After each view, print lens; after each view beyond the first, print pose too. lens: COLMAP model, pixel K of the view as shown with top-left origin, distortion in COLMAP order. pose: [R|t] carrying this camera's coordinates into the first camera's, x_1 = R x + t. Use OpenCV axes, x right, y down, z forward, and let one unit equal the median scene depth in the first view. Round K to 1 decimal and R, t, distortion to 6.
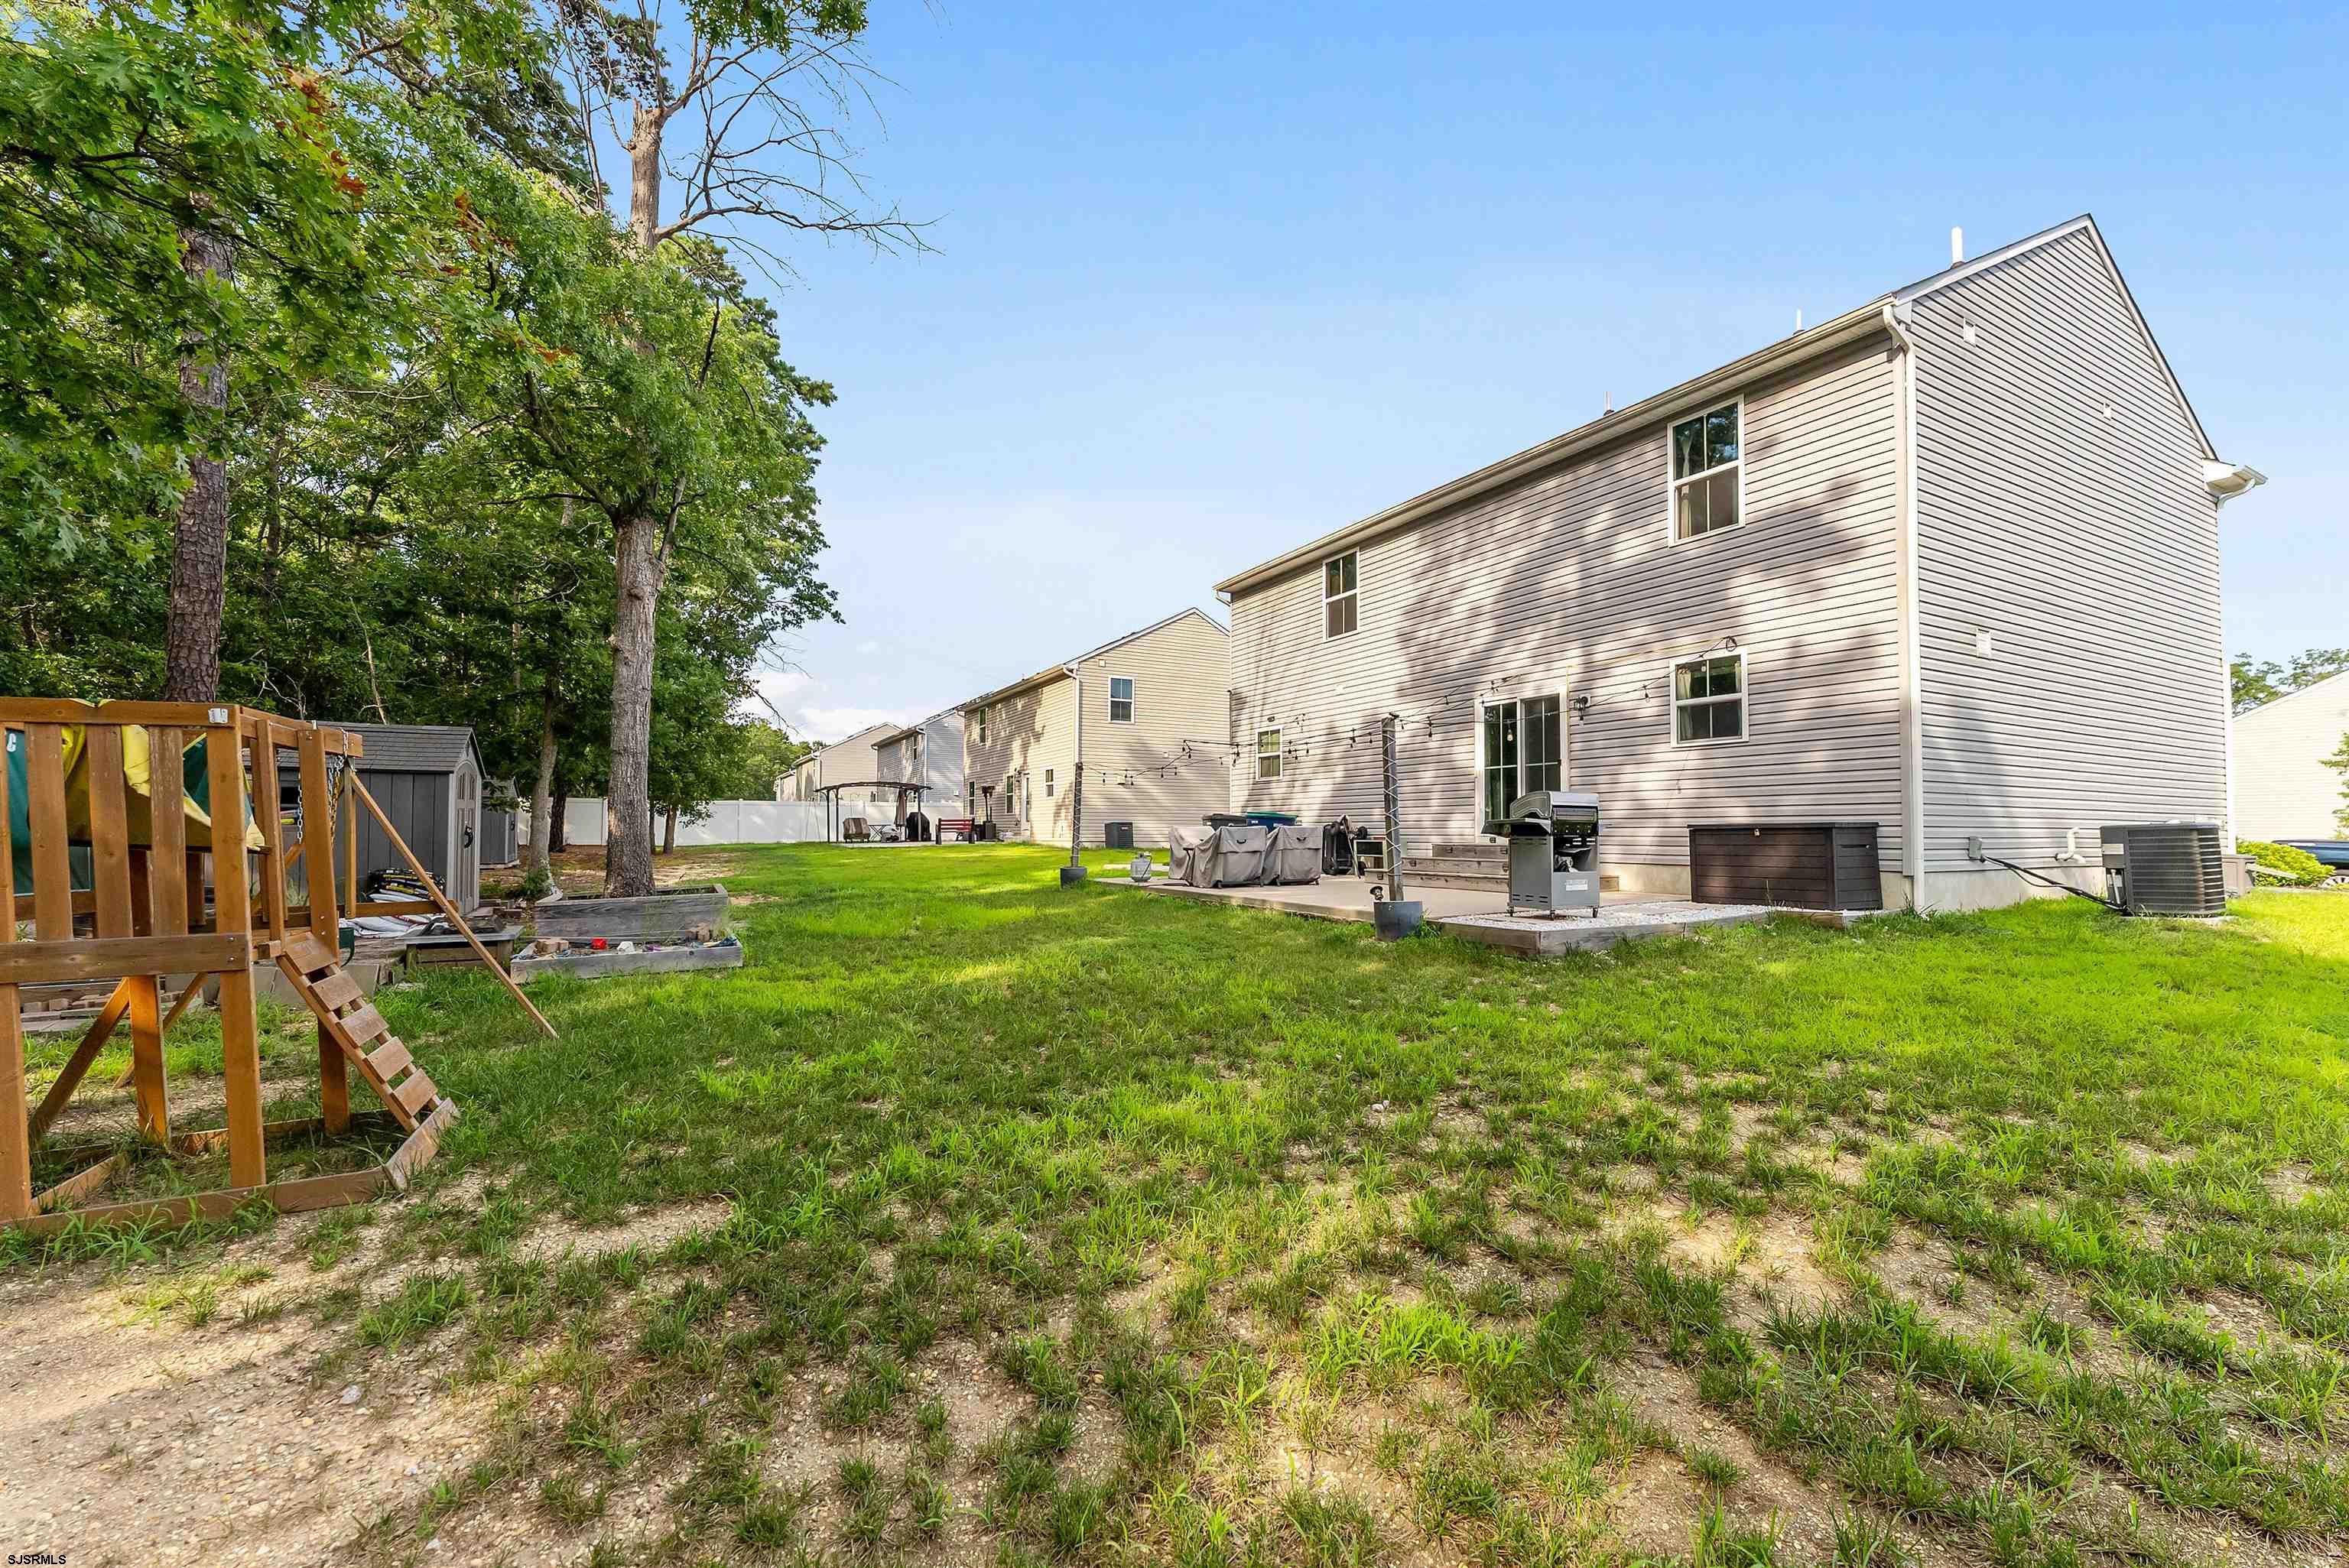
lens RADIAL K [[965.2, 0, 1174.9], [0, 965.2, 778.9], [0, 0, 1]] dist [0.000298, 0.000522]
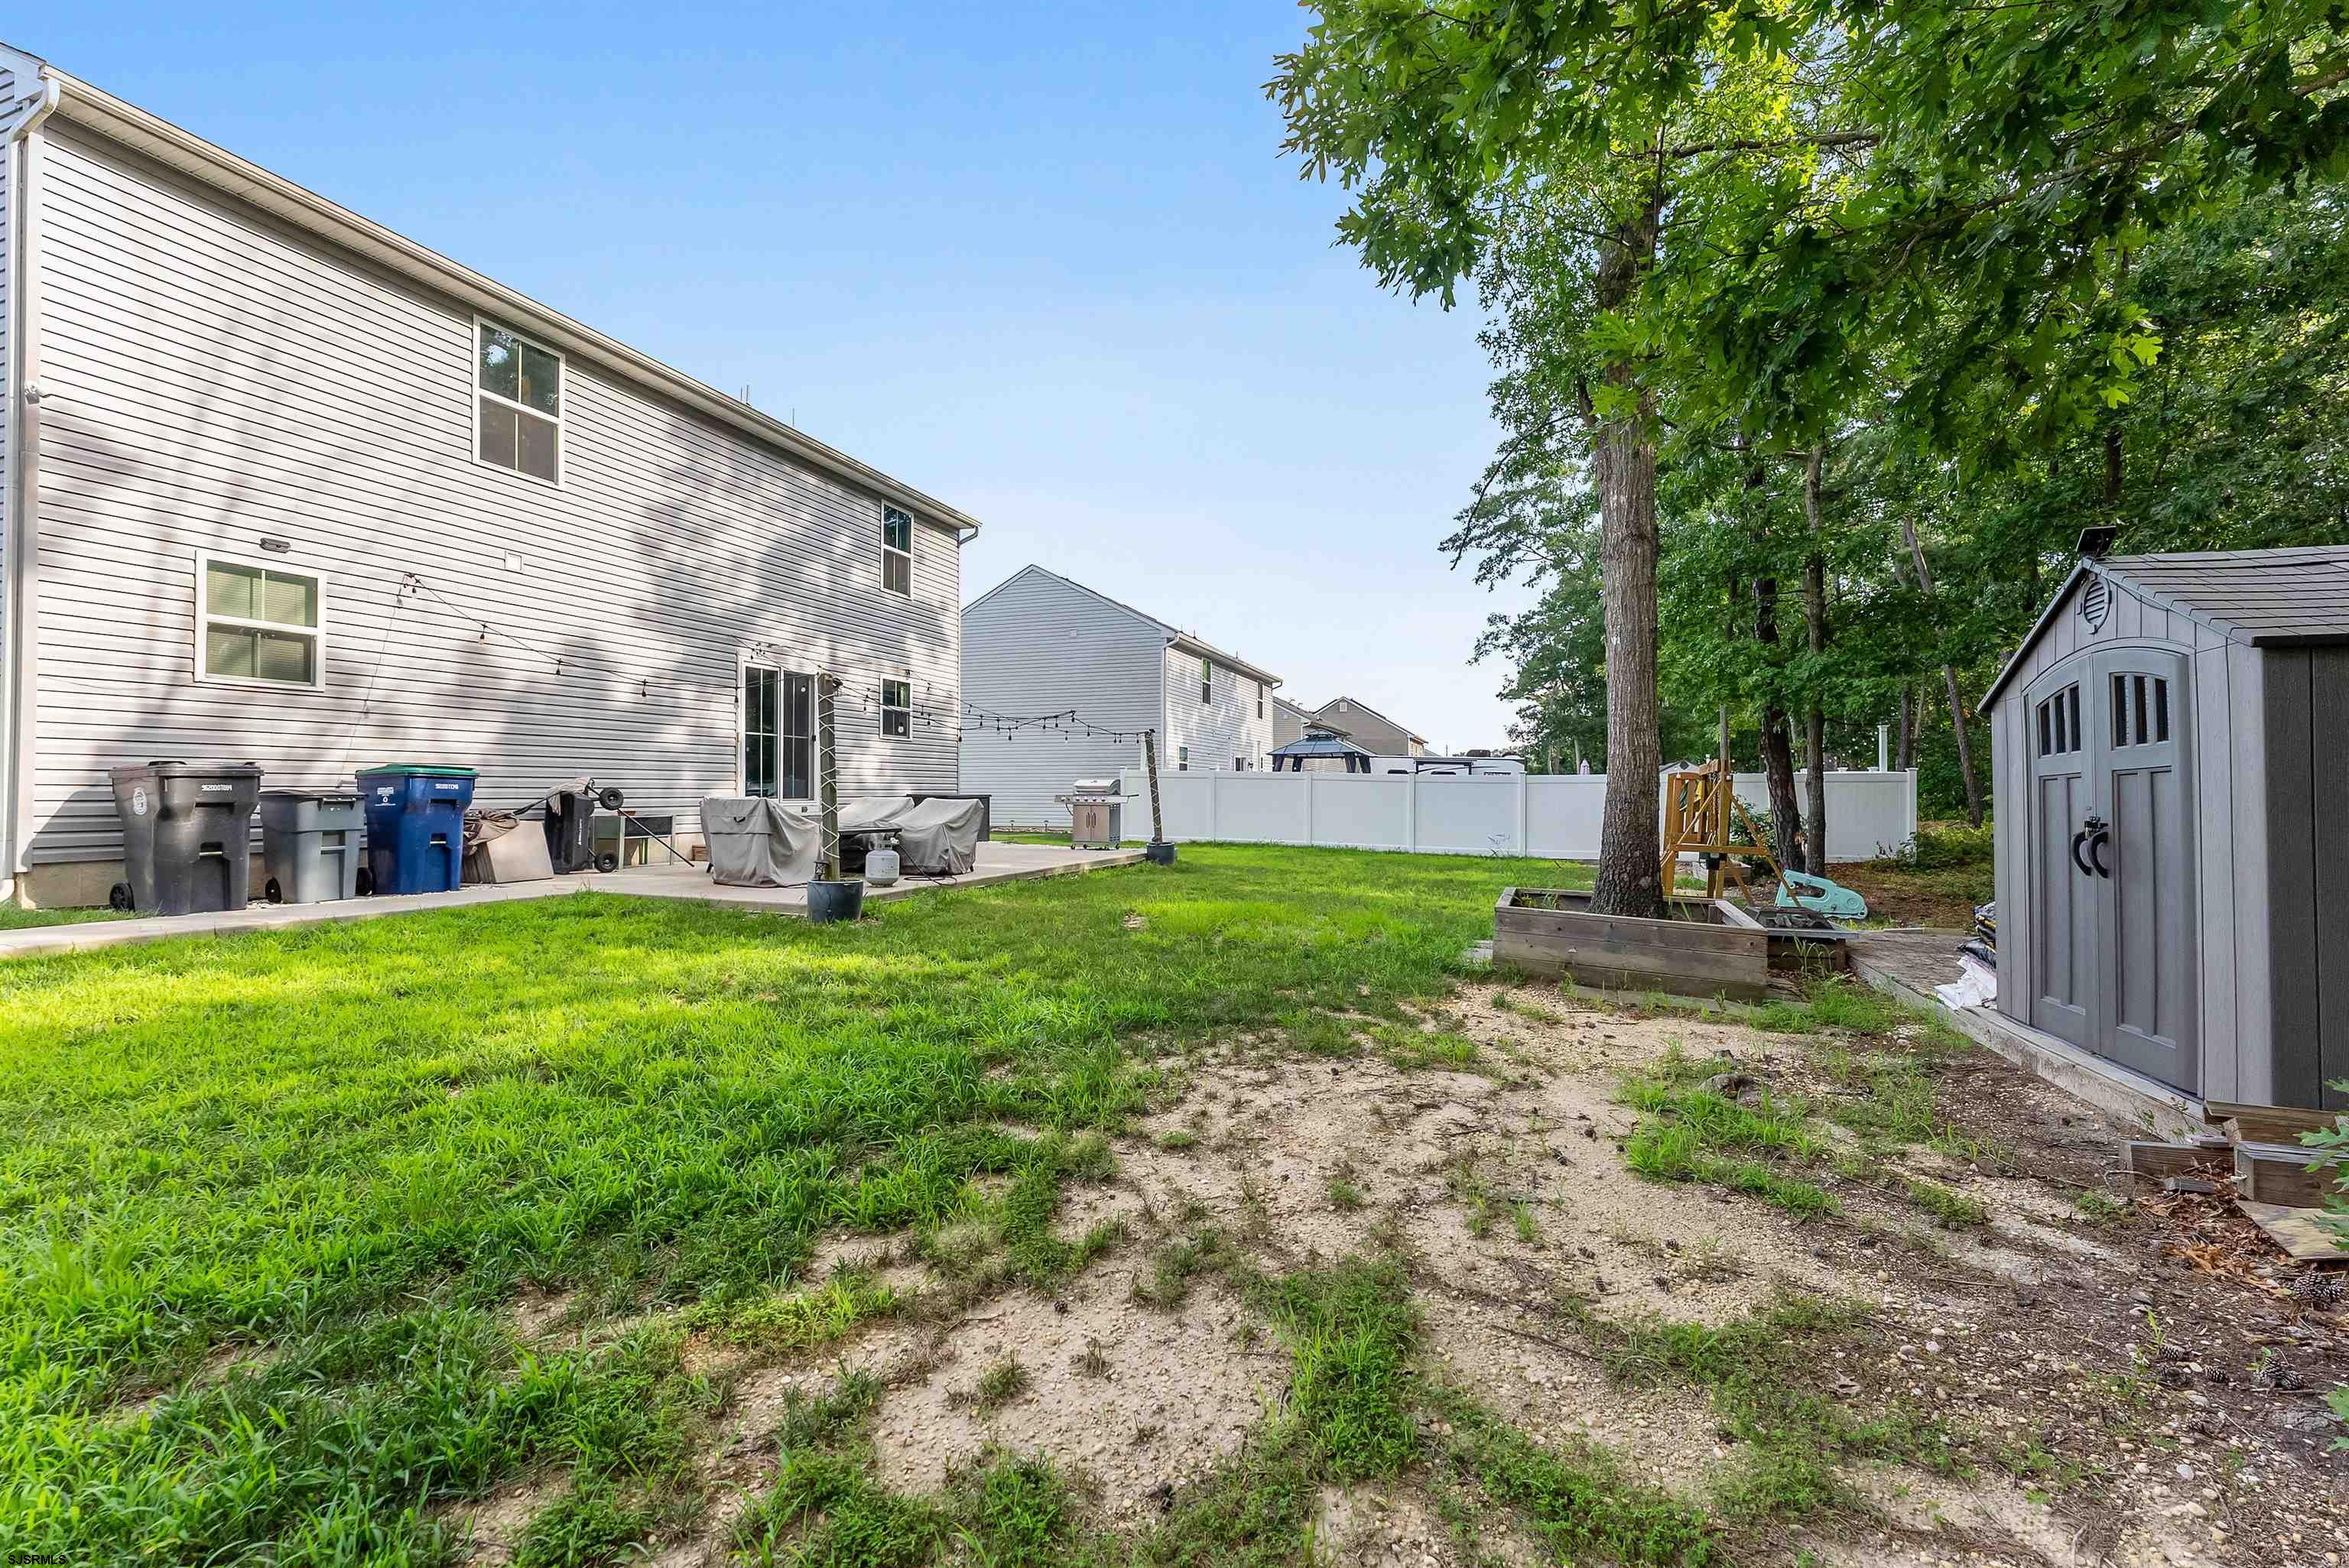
lens RADIAL K [[965.2, 0, 1173.0], [0, 965.2, 785.3], [0, 0, 1]] dist [0.000298, 0.000522]
pose [[-0.658409, 0.006203, 0.752635, -0.667170], [-0.041155, 0.998173, -0.044228, 0.064850], [-0.751534, -0.060095, -0.656951, 1.332786]]
